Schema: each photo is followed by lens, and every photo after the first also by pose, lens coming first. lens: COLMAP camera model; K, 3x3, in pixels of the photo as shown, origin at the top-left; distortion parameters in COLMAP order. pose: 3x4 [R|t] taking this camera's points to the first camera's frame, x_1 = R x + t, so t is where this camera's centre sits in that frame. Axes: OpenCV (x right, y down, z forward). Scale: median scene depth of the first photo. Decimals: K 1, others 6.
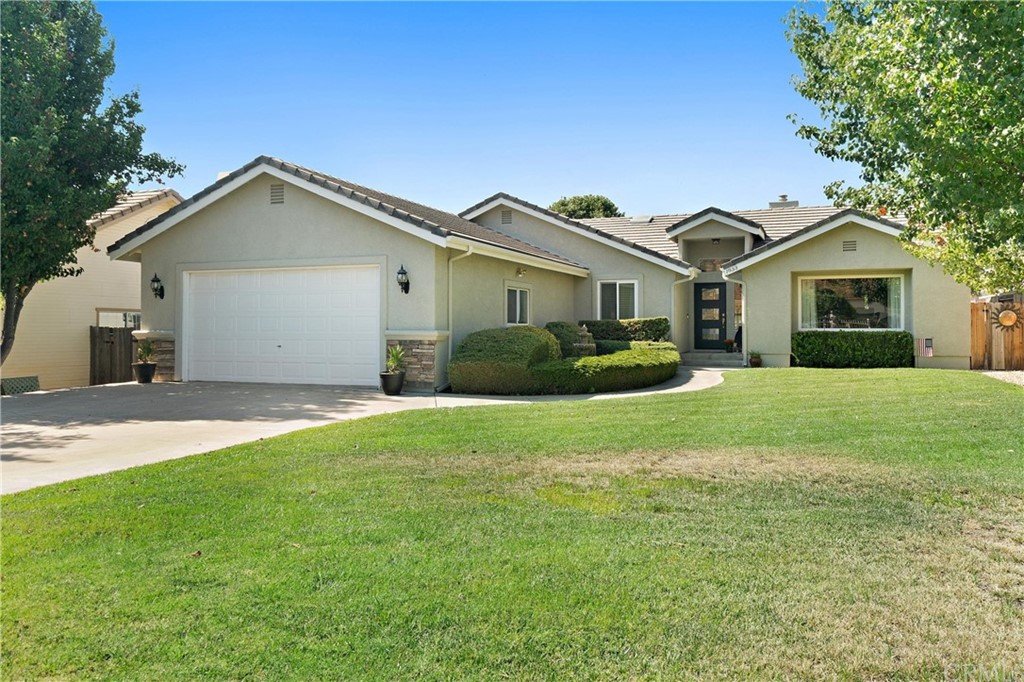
lens RADIAL K [[803.5, 0, 505.1], [0, 803.5, 321.8], [0, 0, 1]] dist [0.030423, 0.000961]
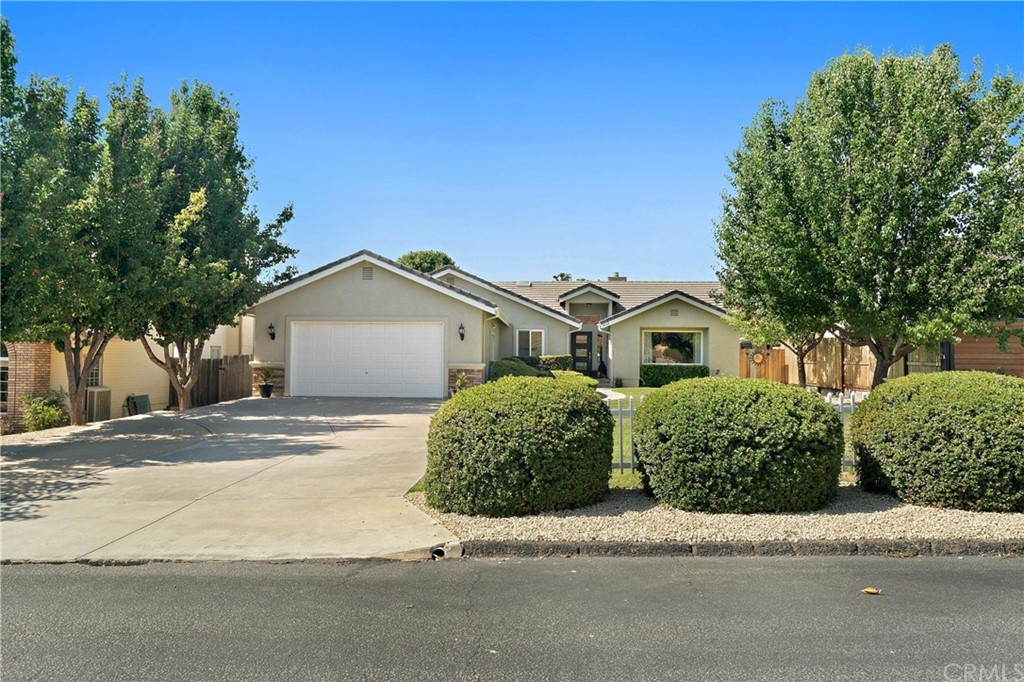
lens RADIAL K [[773.7, 0, 511.1], [0, 773.7, 362.1], [0, 0, 1]] dist [-0.009297, -0.001294]
pose [[0.948240, 0.007409, 0.317469, -0.374706], [-0.011043, 0.999892, 0.009648, -0.005549], [-0.317364, -0.012654, 0.948219, -0.369513]]
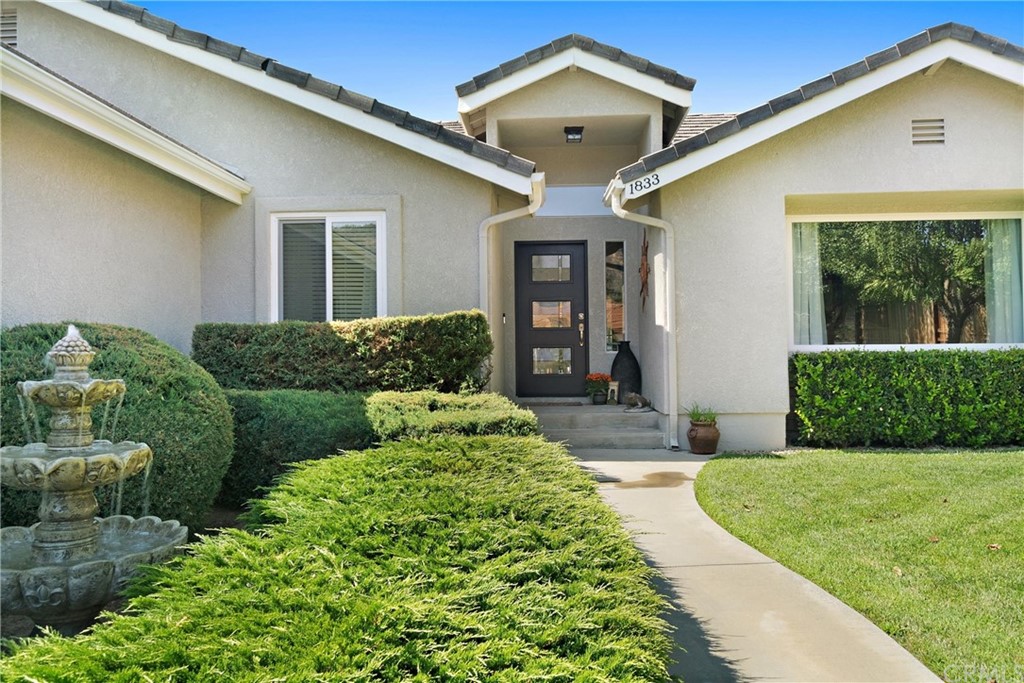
lens RADIAL K [[820.6, 0, 512.0], [0, 820.6, 341.5], [0, 0, 1]] dist [-0.031371, 0.080297]
pose [[0.945462, -0.005365, 0.325687, 0.106903], [0.005783, 0.999983, -0.000315, 0.005881], [-0.325680, 0.002181, 0.945478, 0.685583]]
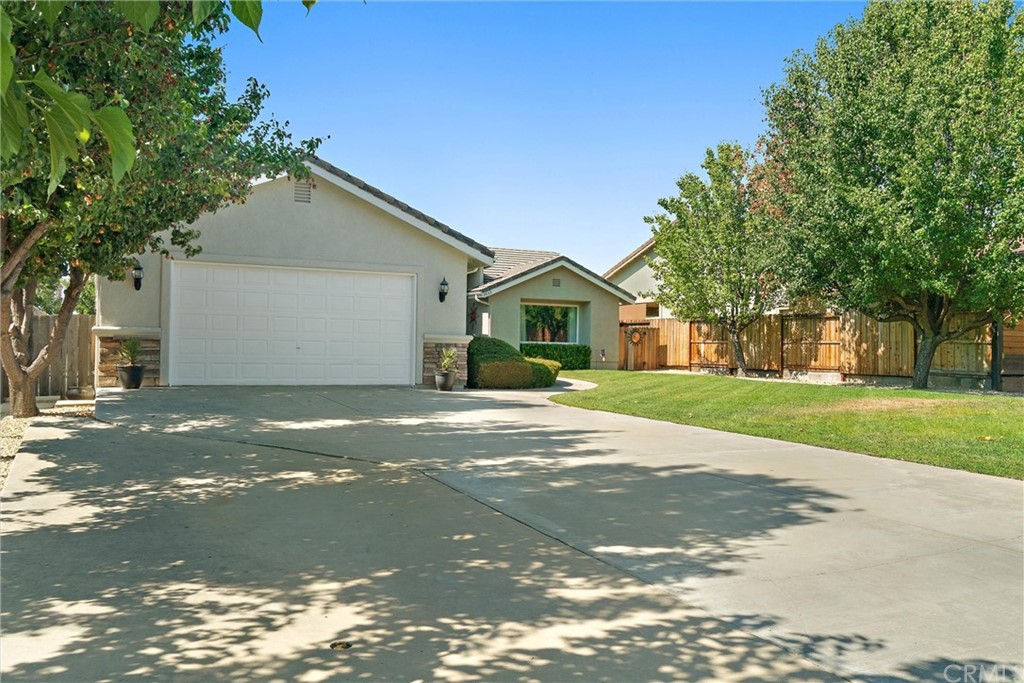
lens RADIAL K [[803.5, 0, 505.1], [0, 803.5, 322.3], [0, 0, 1]] dist [0.030423, 0.000961]
pose [[0.685190, 0.037669, 0.727390, -0.628456], [-0.022405, 0.999279, -0.030645, 0.018411], [-0.728020, 0.004700, 0.685540, 0.113996]]
